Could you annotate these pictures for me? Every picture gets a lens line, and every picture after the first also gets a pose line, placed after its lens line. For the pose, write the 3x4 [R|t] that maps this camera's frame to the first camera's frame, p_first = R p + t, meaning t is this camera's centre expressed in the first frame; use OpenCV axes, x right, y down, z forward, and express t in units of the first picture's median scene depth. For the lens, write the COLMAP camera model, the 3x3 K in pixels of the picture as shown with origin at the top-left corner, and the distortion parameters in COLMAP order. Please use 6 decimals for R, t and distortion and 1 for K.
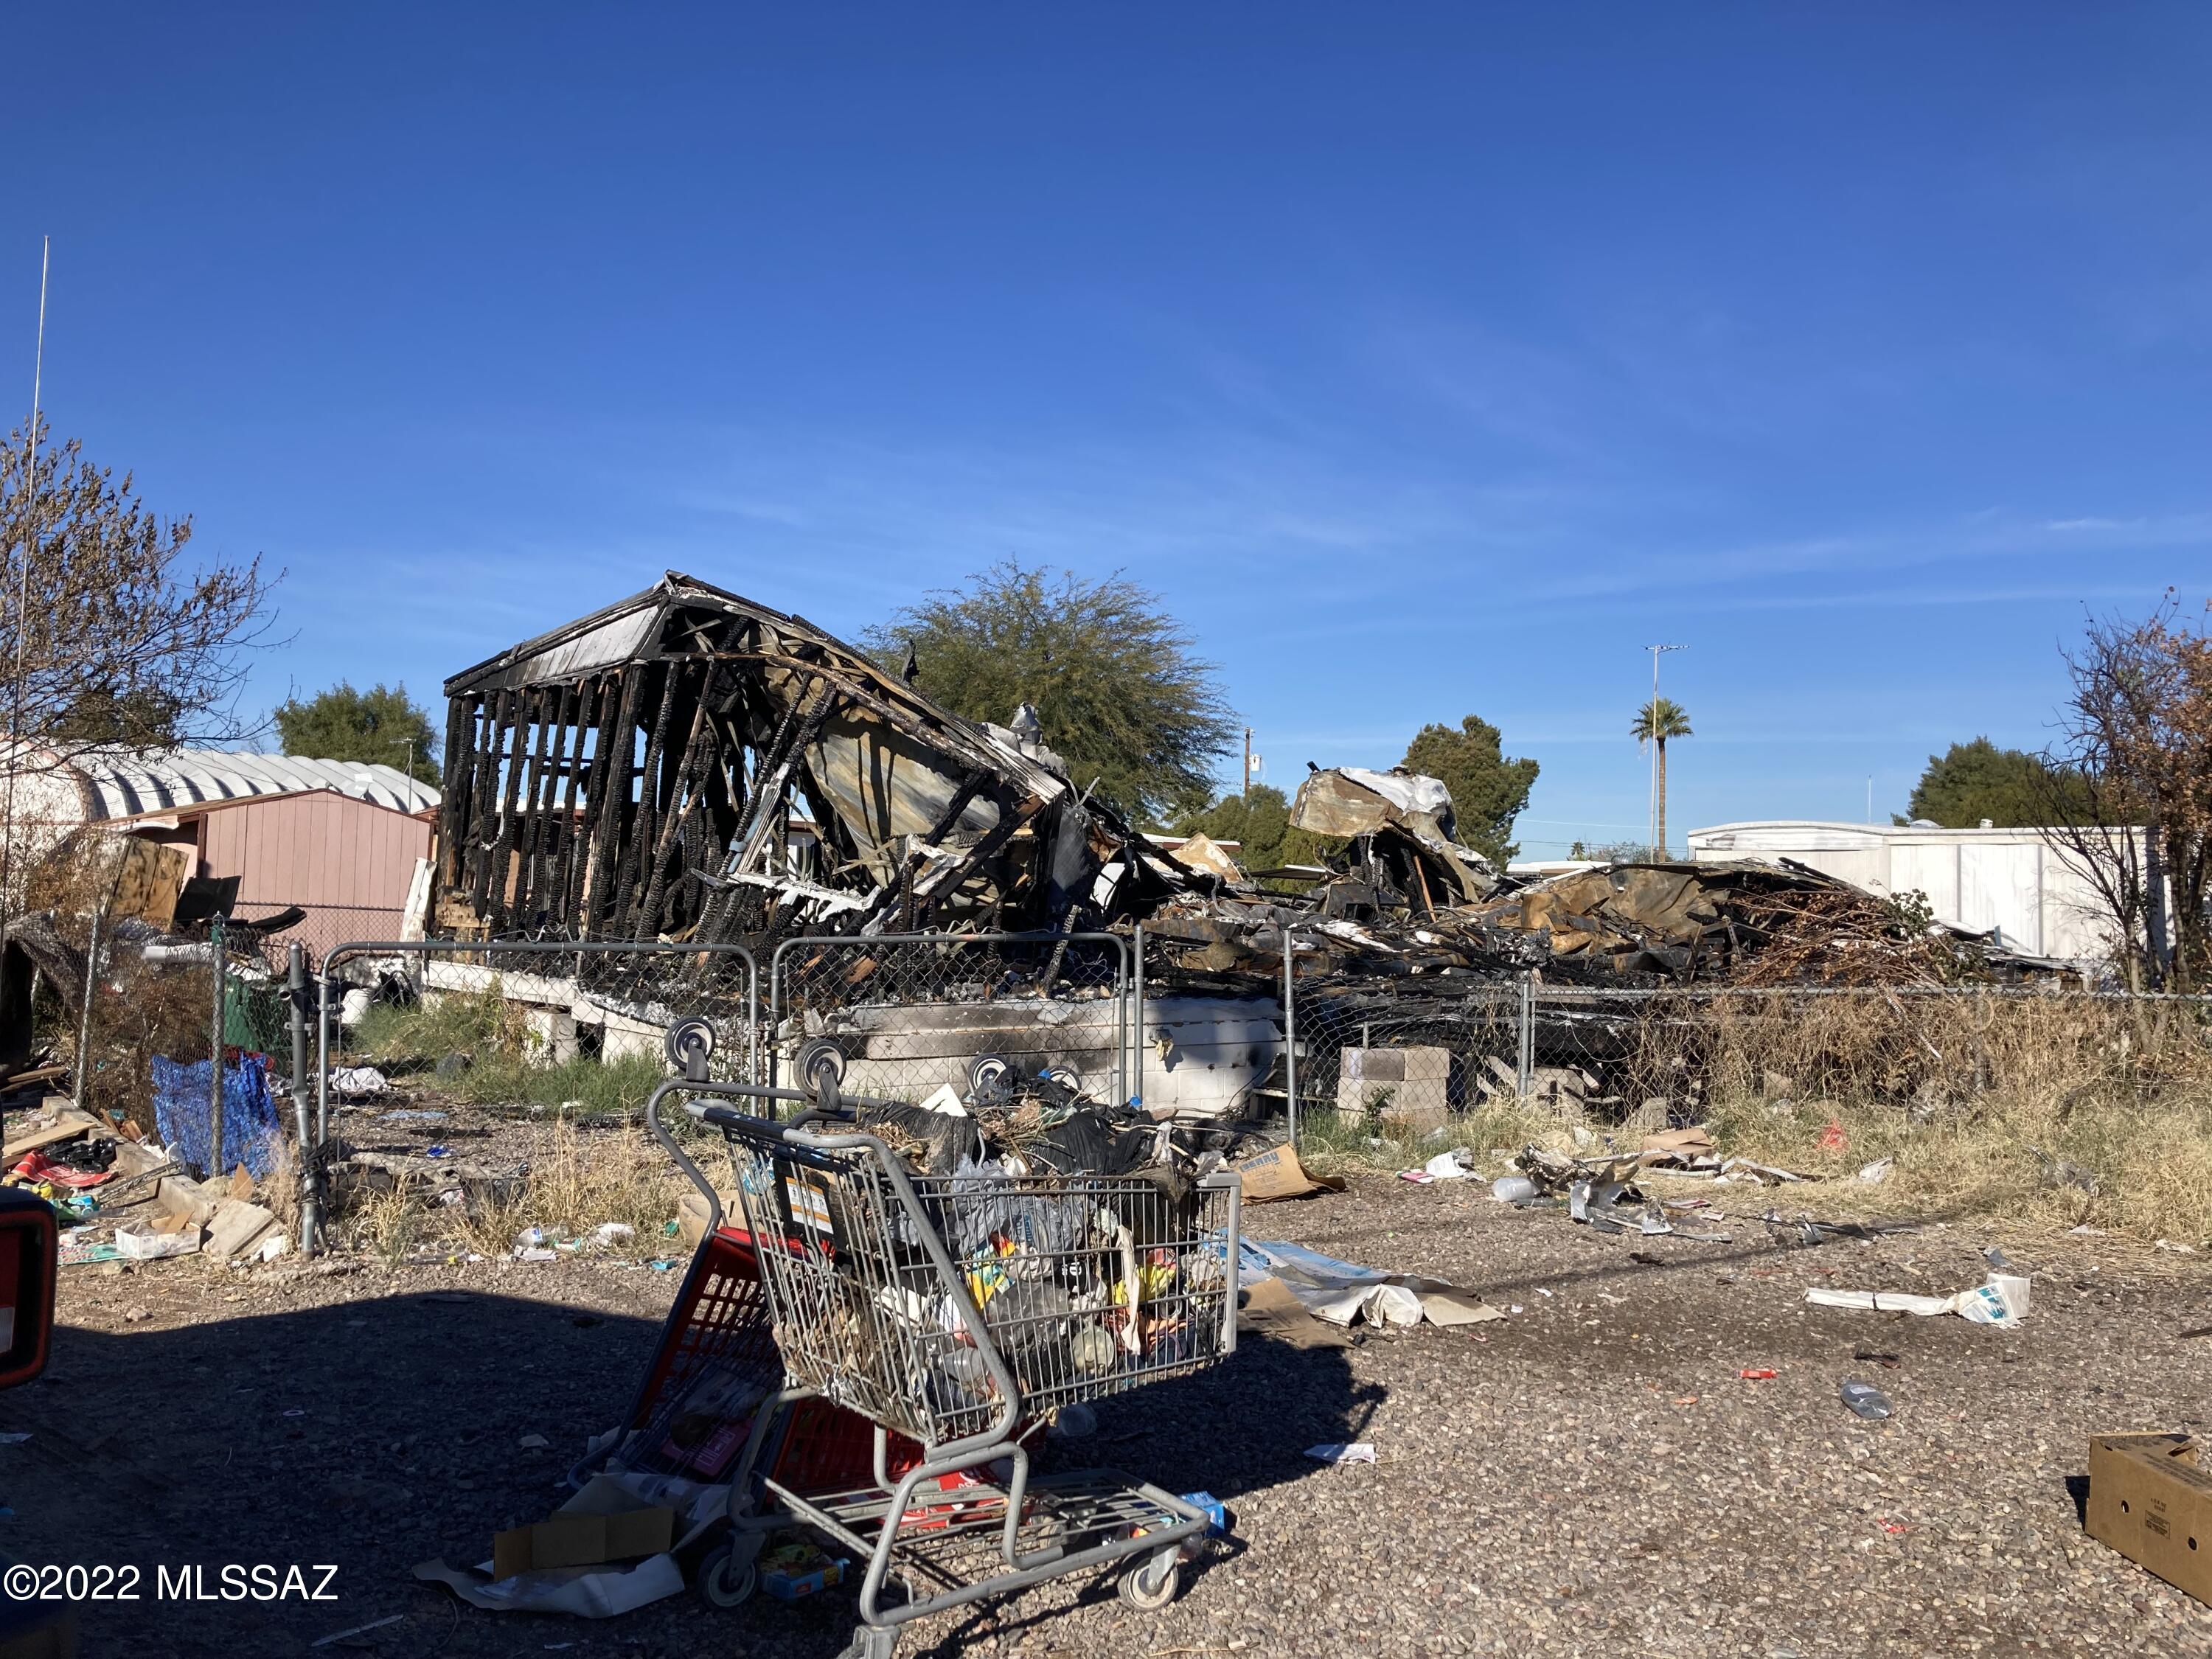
lens RADIAL K [[1824.1, 0, 1102.8], [0, 1824.1, 829.8], [0, 0, 1]] dist [0.022606, -0.001257]
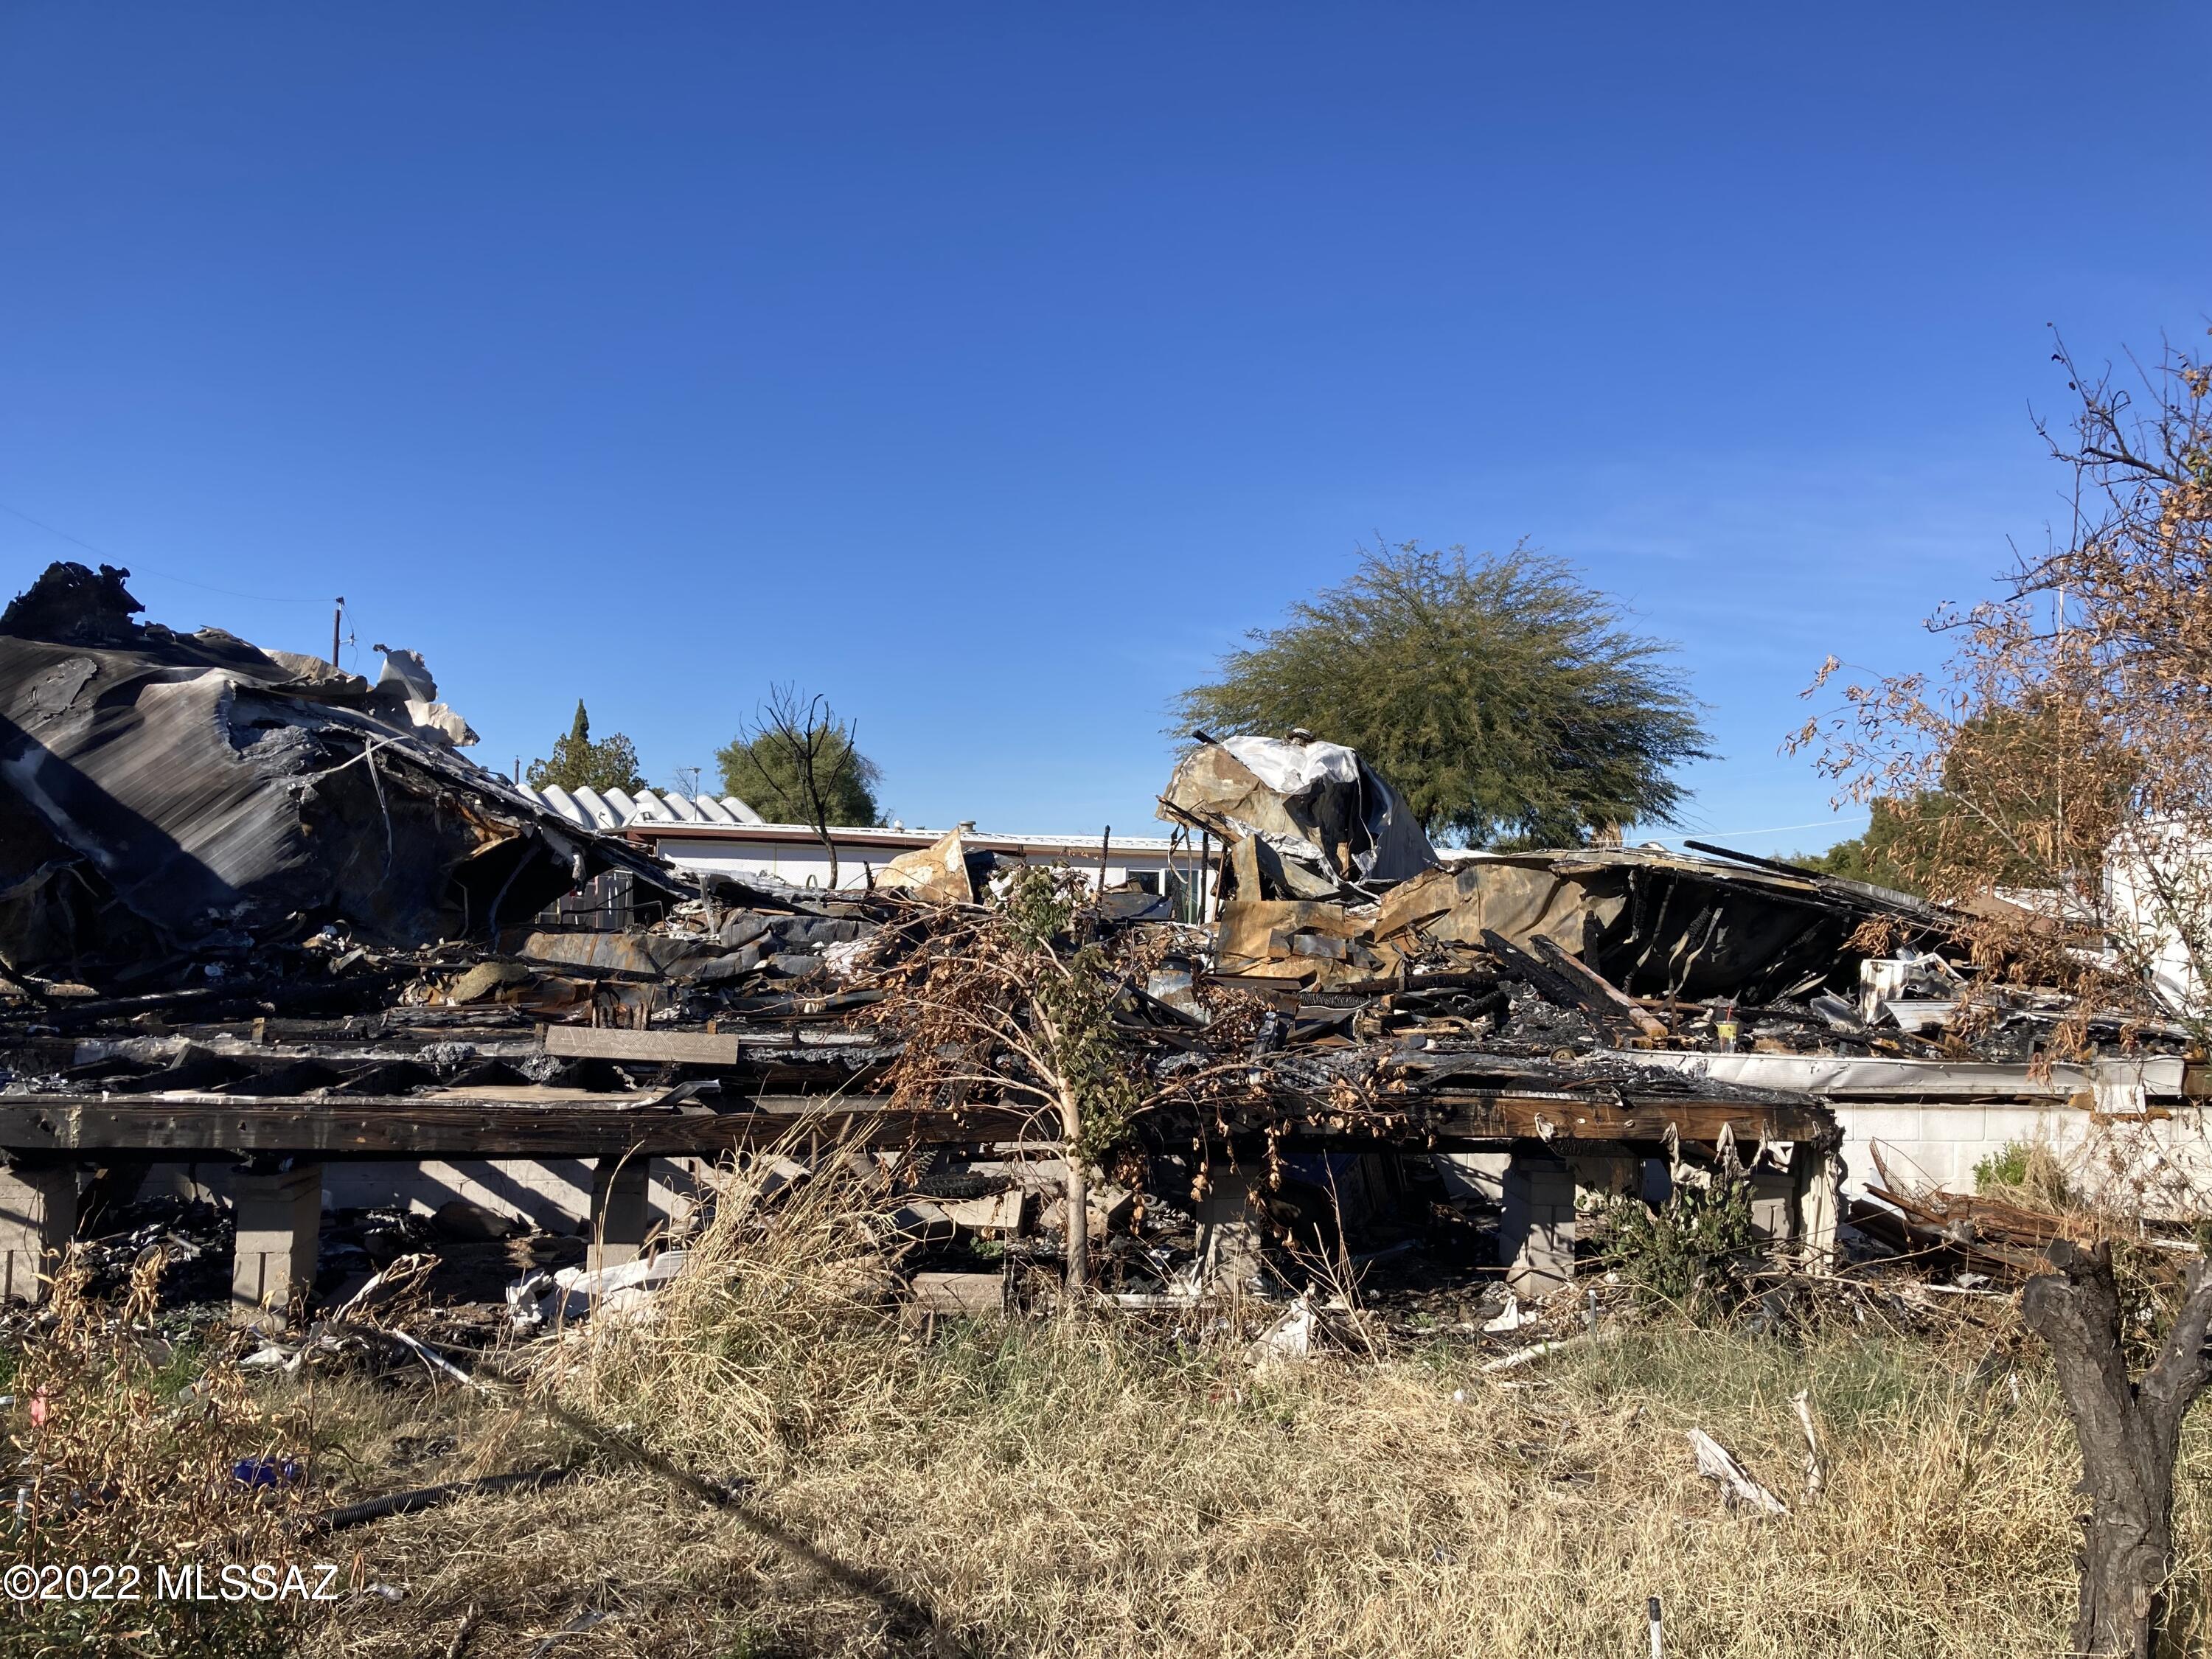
lens RADIAL K [[1824.1, 0, 1105.3], [0, 1824.1, 832.3], [0, 0, 1]] dist [0.022606, -0.001257]
pose [[0.890636, -0.022807, -0.454145, 0.431101], [0.011910, 0.999569, -0.026840, 0.023761], [0.454561, 0.018496, 0.890523, 0.346440]]
